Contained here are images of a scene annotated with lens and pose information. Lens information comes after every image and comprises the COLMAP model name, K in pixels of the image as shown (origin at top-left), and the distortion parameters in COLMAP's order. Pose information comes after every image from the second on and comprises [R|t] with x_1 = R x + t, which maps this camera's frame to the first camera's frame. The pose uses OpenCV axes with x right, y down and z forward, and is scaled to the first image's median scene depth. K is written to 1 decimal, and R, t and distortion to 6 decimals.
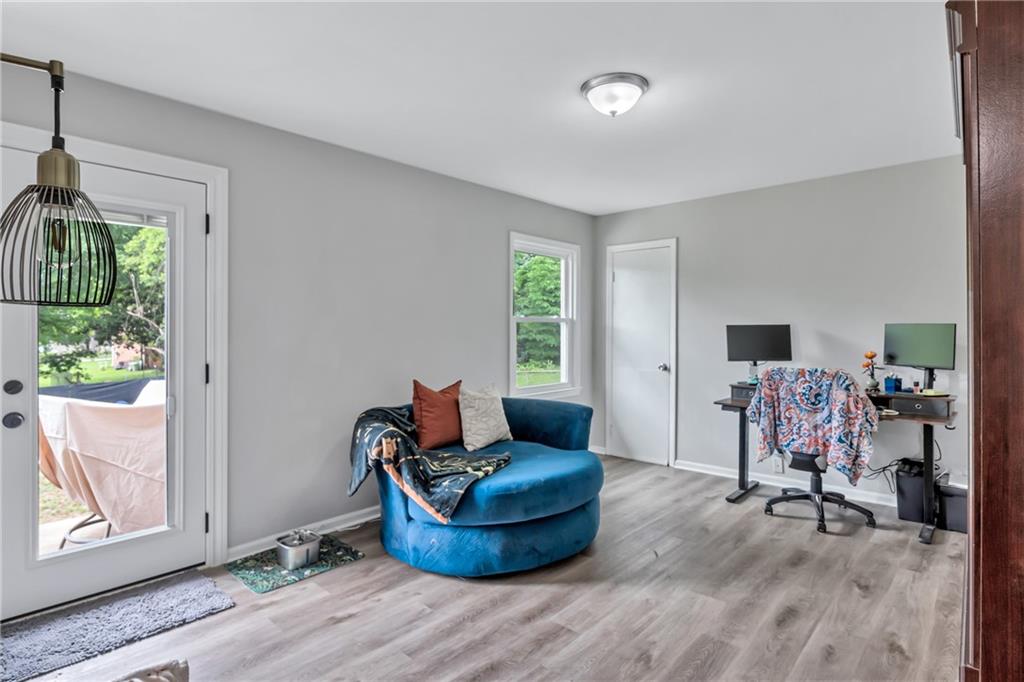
lens RADIAL K [[537.3, 0, 511.5], [0, 537.3, 325.9], [0, 0, 1]] dist [-0.000222, 0.000102]
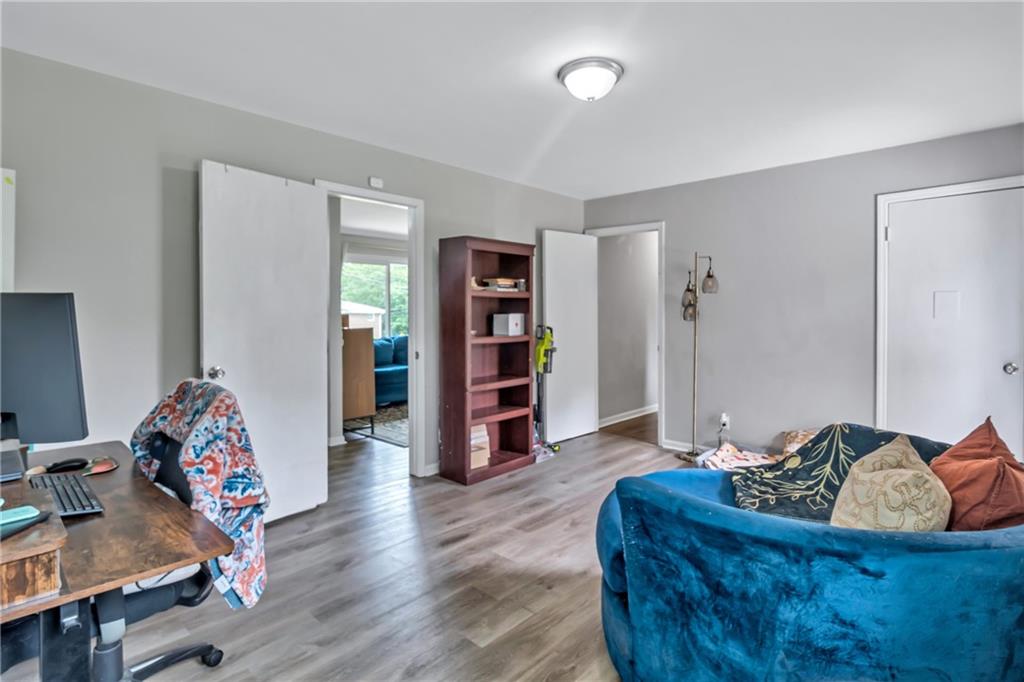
lens RADIAL K [[537.3, 0, 511.5], [0, 537.3, 325.9], [0, 0, 1]] dist [-0.000222, 0.000102]
pose [[-0.999791, 0.001533, 0.020399, 0.254465], [0.002040, 0.999688, 0.024882, 0.006907], [-0.020354, 0.024918, -0.999482, 1.624920]]
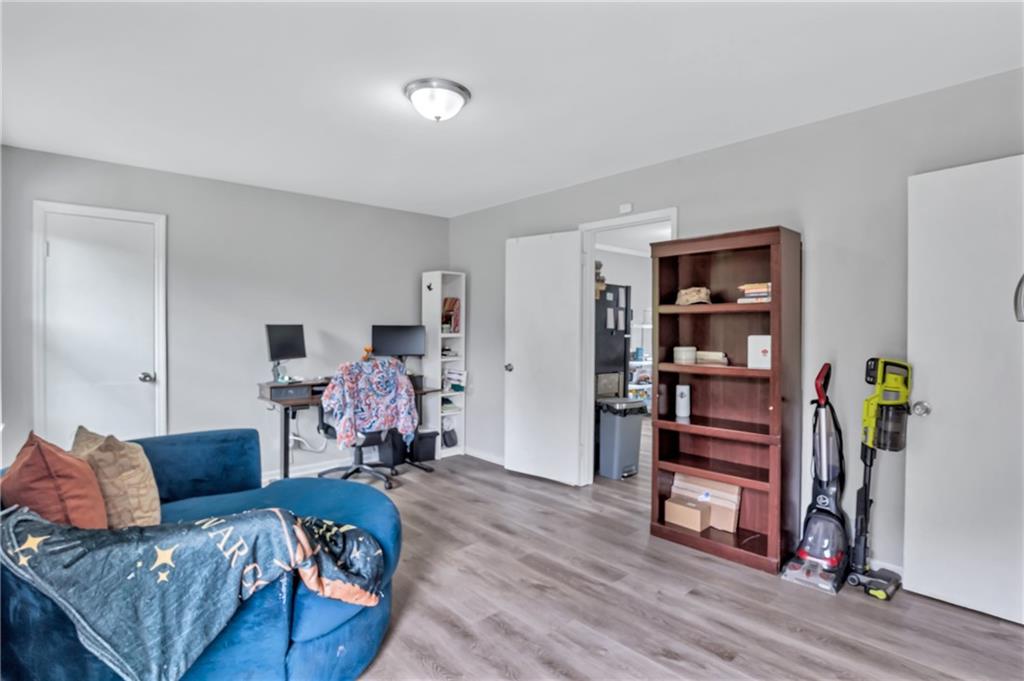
lens RADIAL K [[523.7, 0, 511.7], [0, 523.7, 334.0], [0, 0, 1]] dist [-0.002021, -0.000440]
pose [[0.111817, -0.010684, 0.993671, -0.635951], [-0.008763, 0.999893, 0.011737, 0.000539], [-0.993690, -0.010020, 0.111712, 0.600307]]
